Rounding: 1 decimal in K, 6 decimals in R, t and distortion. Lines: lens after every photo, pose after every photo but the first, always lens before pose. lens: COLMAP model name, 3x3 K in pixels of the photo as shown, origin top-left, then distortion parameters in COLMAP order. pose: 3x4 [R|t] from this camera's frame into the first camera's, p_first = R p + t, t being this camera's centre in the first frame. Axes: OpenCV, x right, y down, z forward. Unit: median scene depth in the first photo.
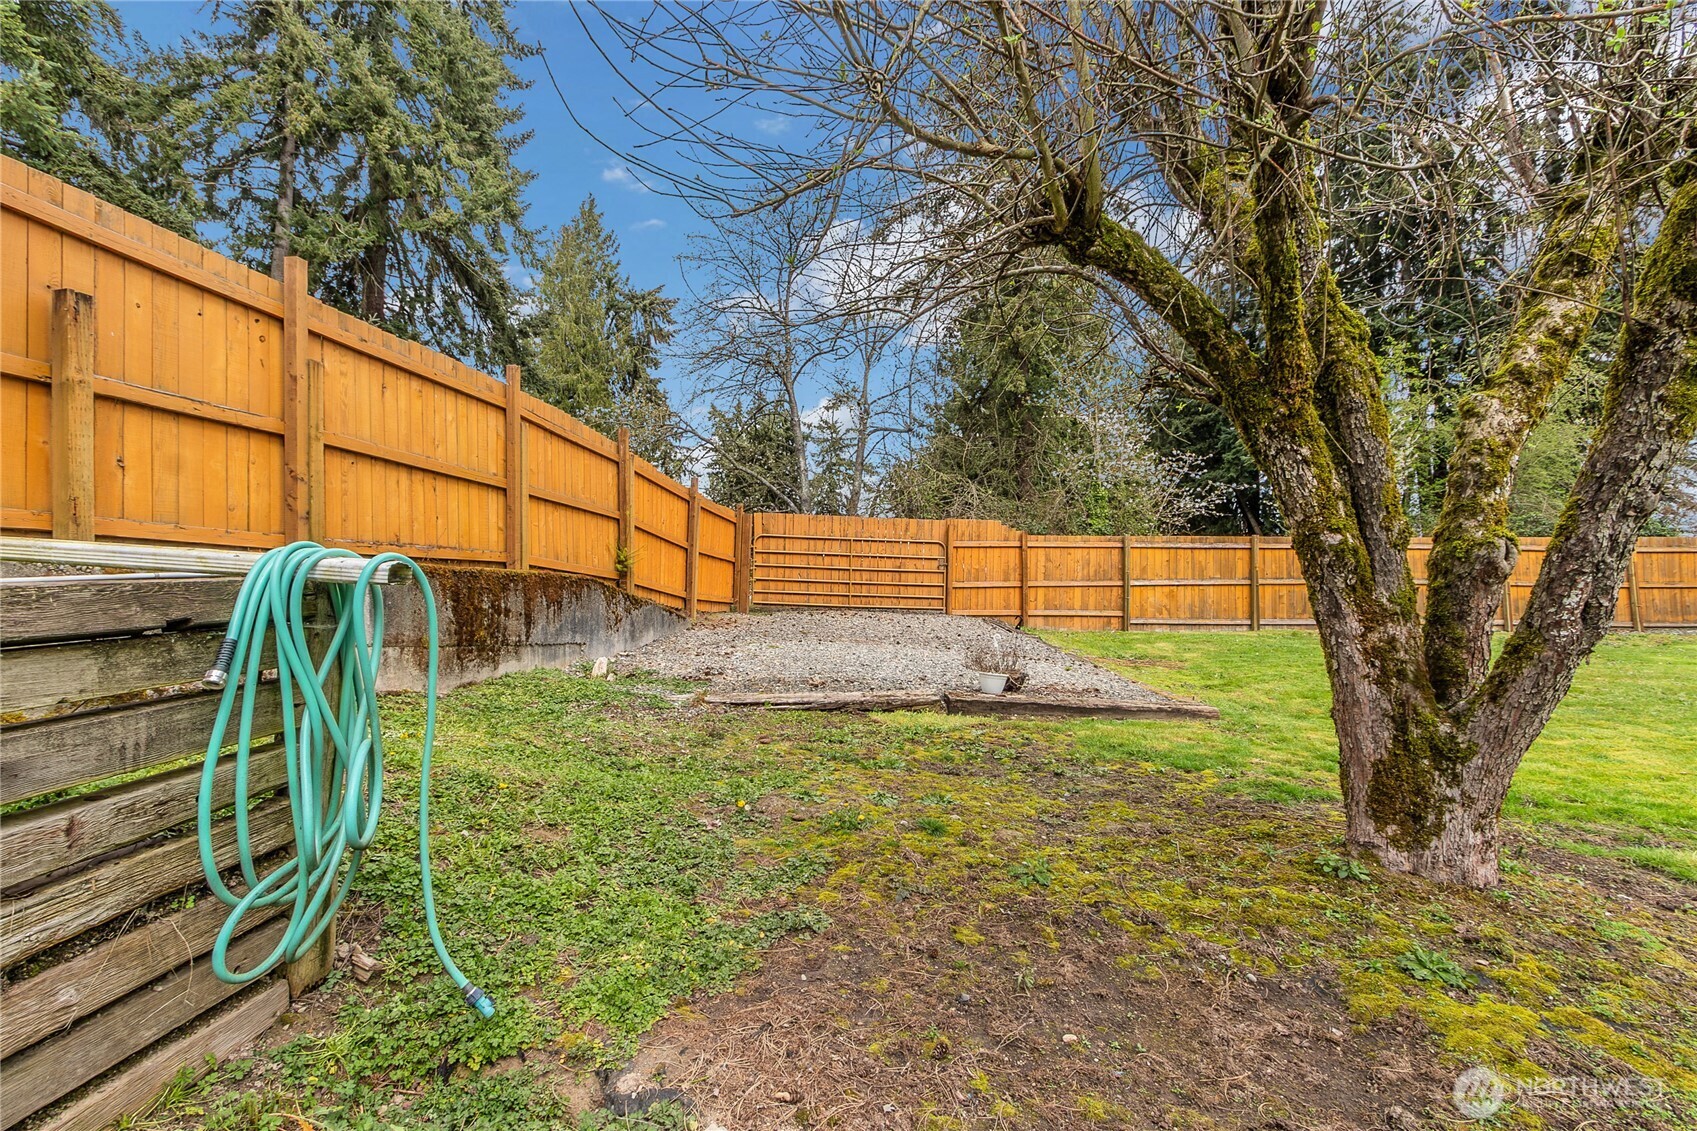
lens RADIAL K [[776.4, 0, 843.1], [0, 776.4, 565.2], [0, 0, 1]] dist [0.001132, 0.000202]
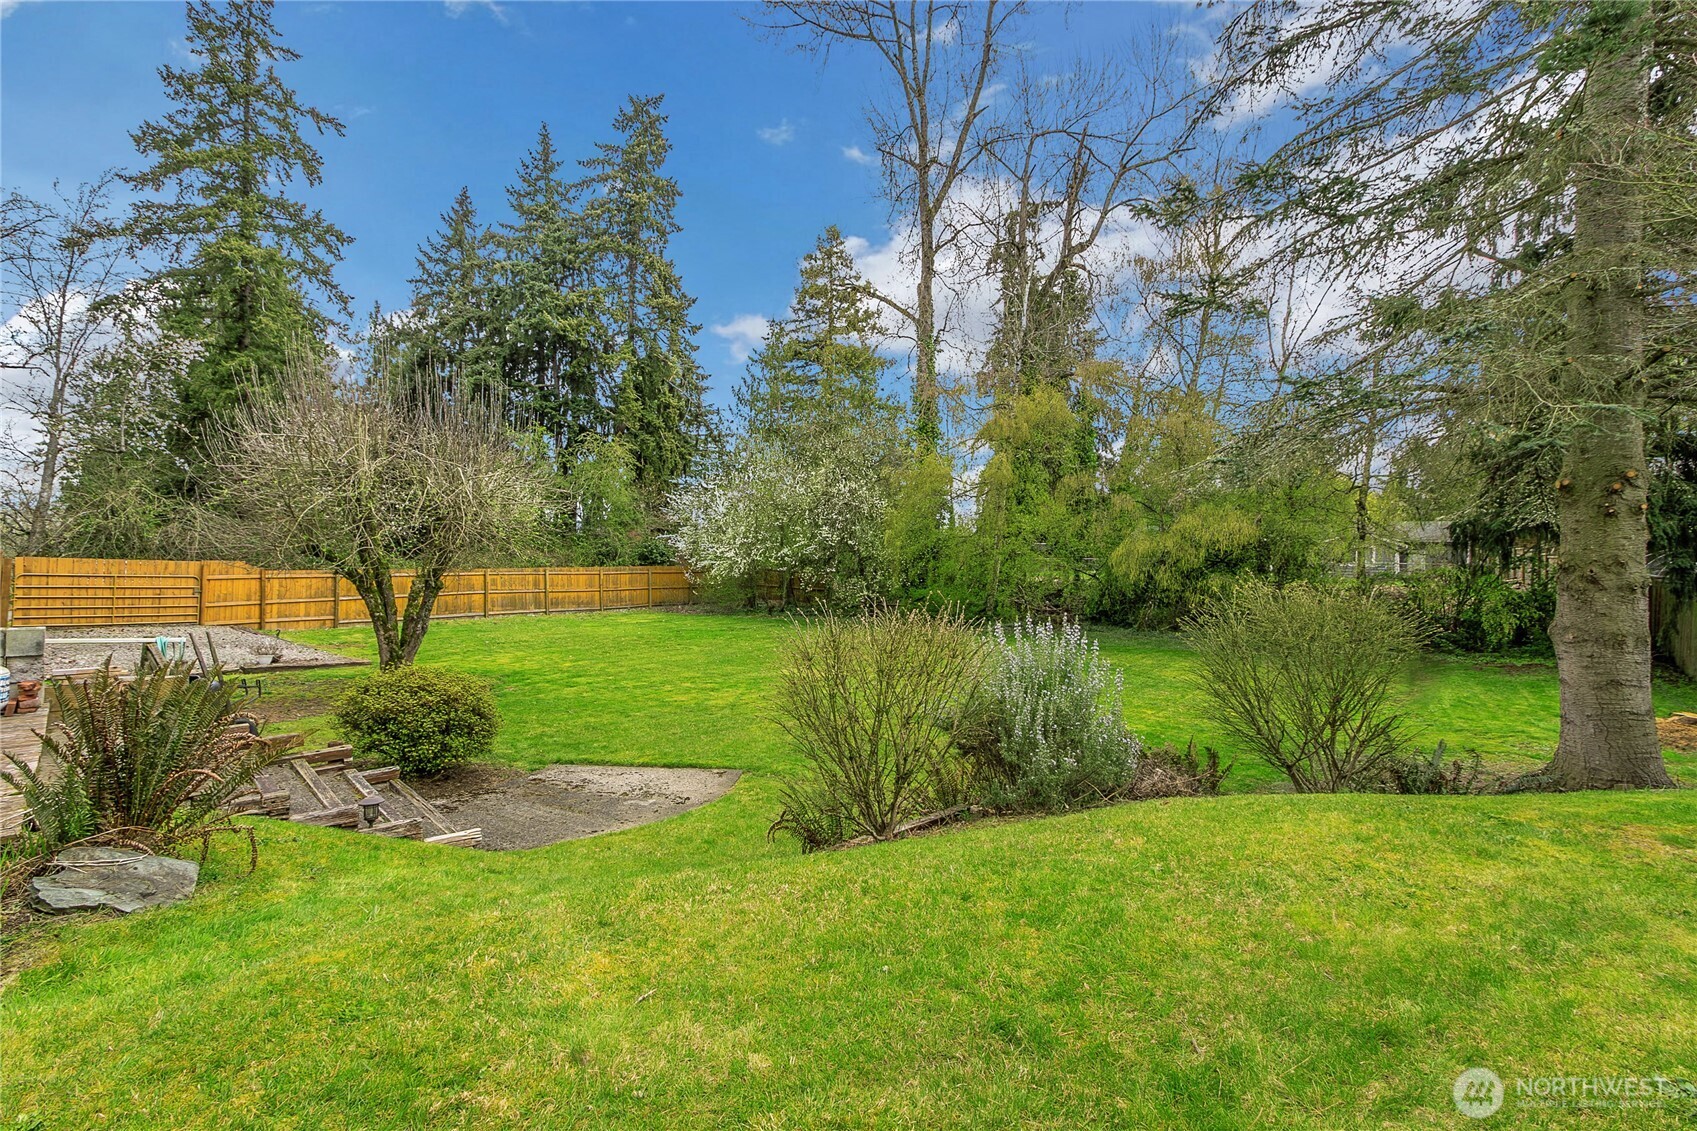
lens RADIAL K [[811.5, 0, 854.3], [0, 811.5, 546.9], [0, 0, 1]] dist [0.000715, 0.000045]
pose [[0.619441, 0.007136, 0.785011, -0.309192], [-0.013913, 0.999901, 0.001889, -0.106114], [-0.784920, -0.012092, 0.619479, -0.930622]]
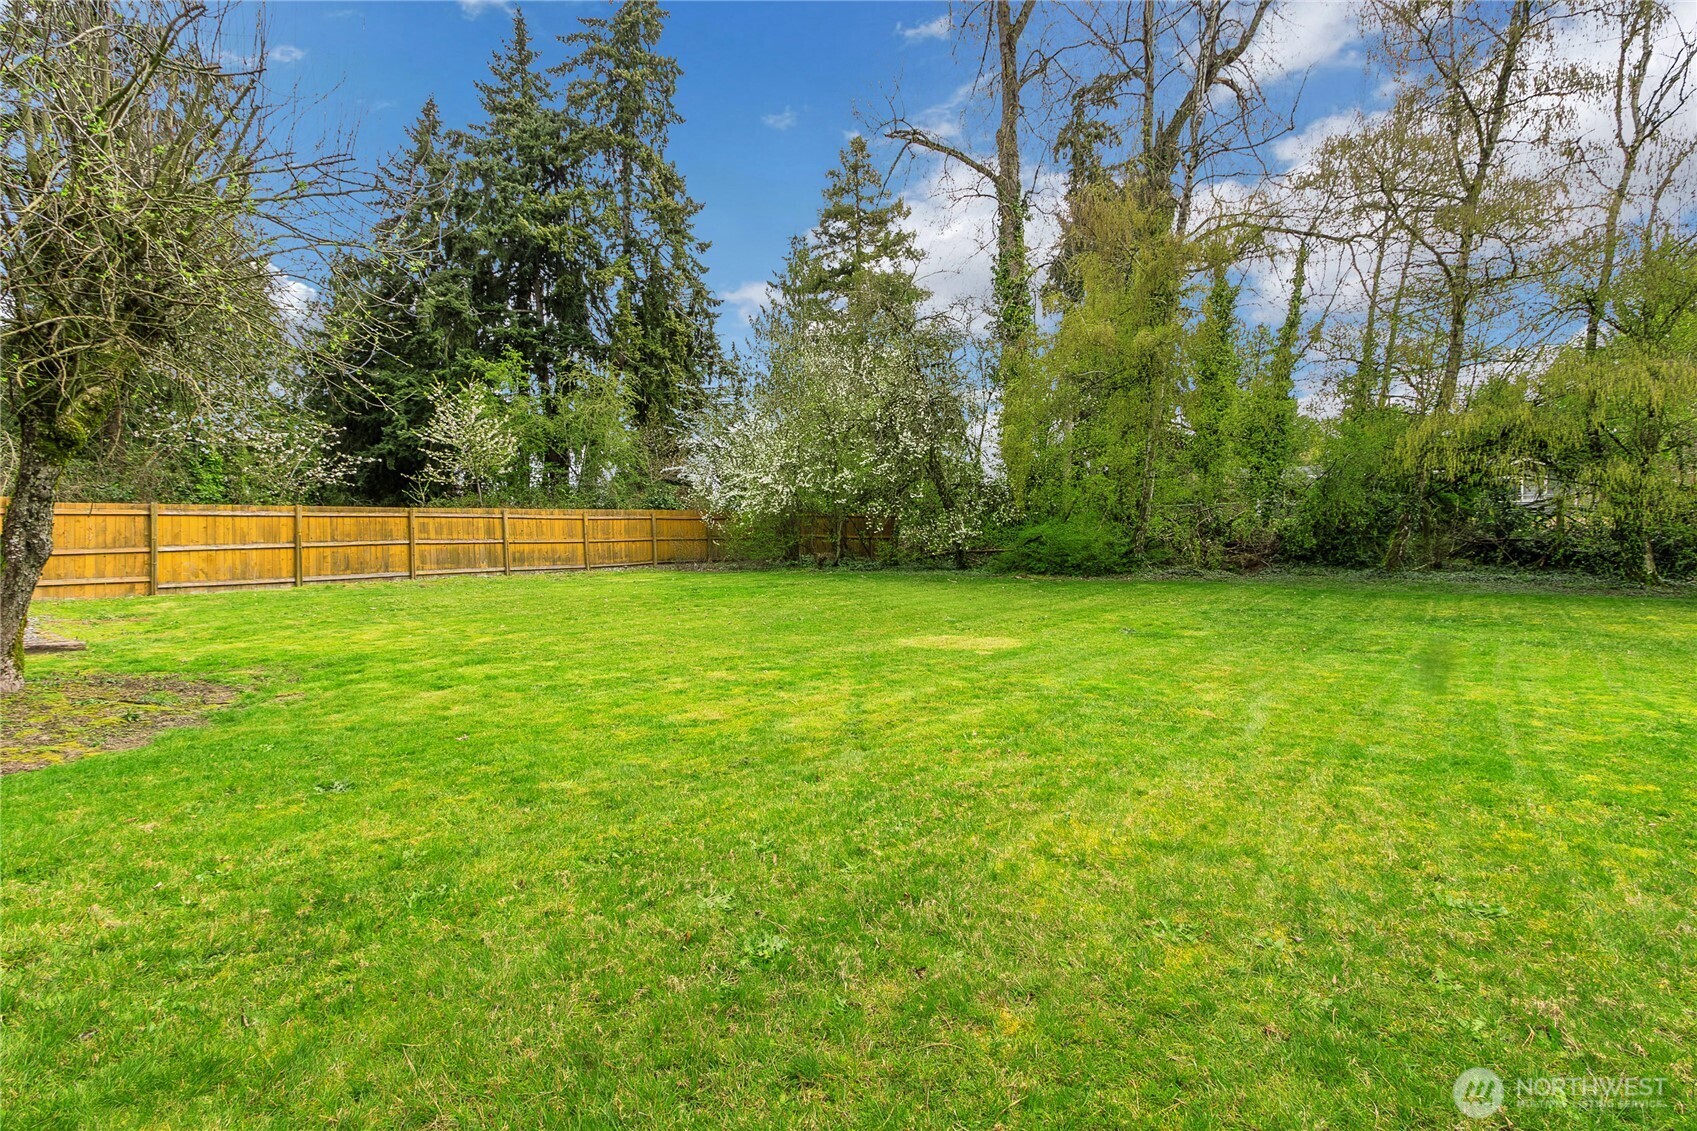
lens RADIAL K [[792.0, 0, 843.8], [0, 792.0, 529.2], [0, 0, 1]] dist [0.002227, 0.000096]
pose [[0.638009, -0.011522, 0.769943, 0.137344], [0.015932, 0.999872, 0.001761, 0.008842], [-0.769864, 0.011143, 0.638110, -0.387814]]
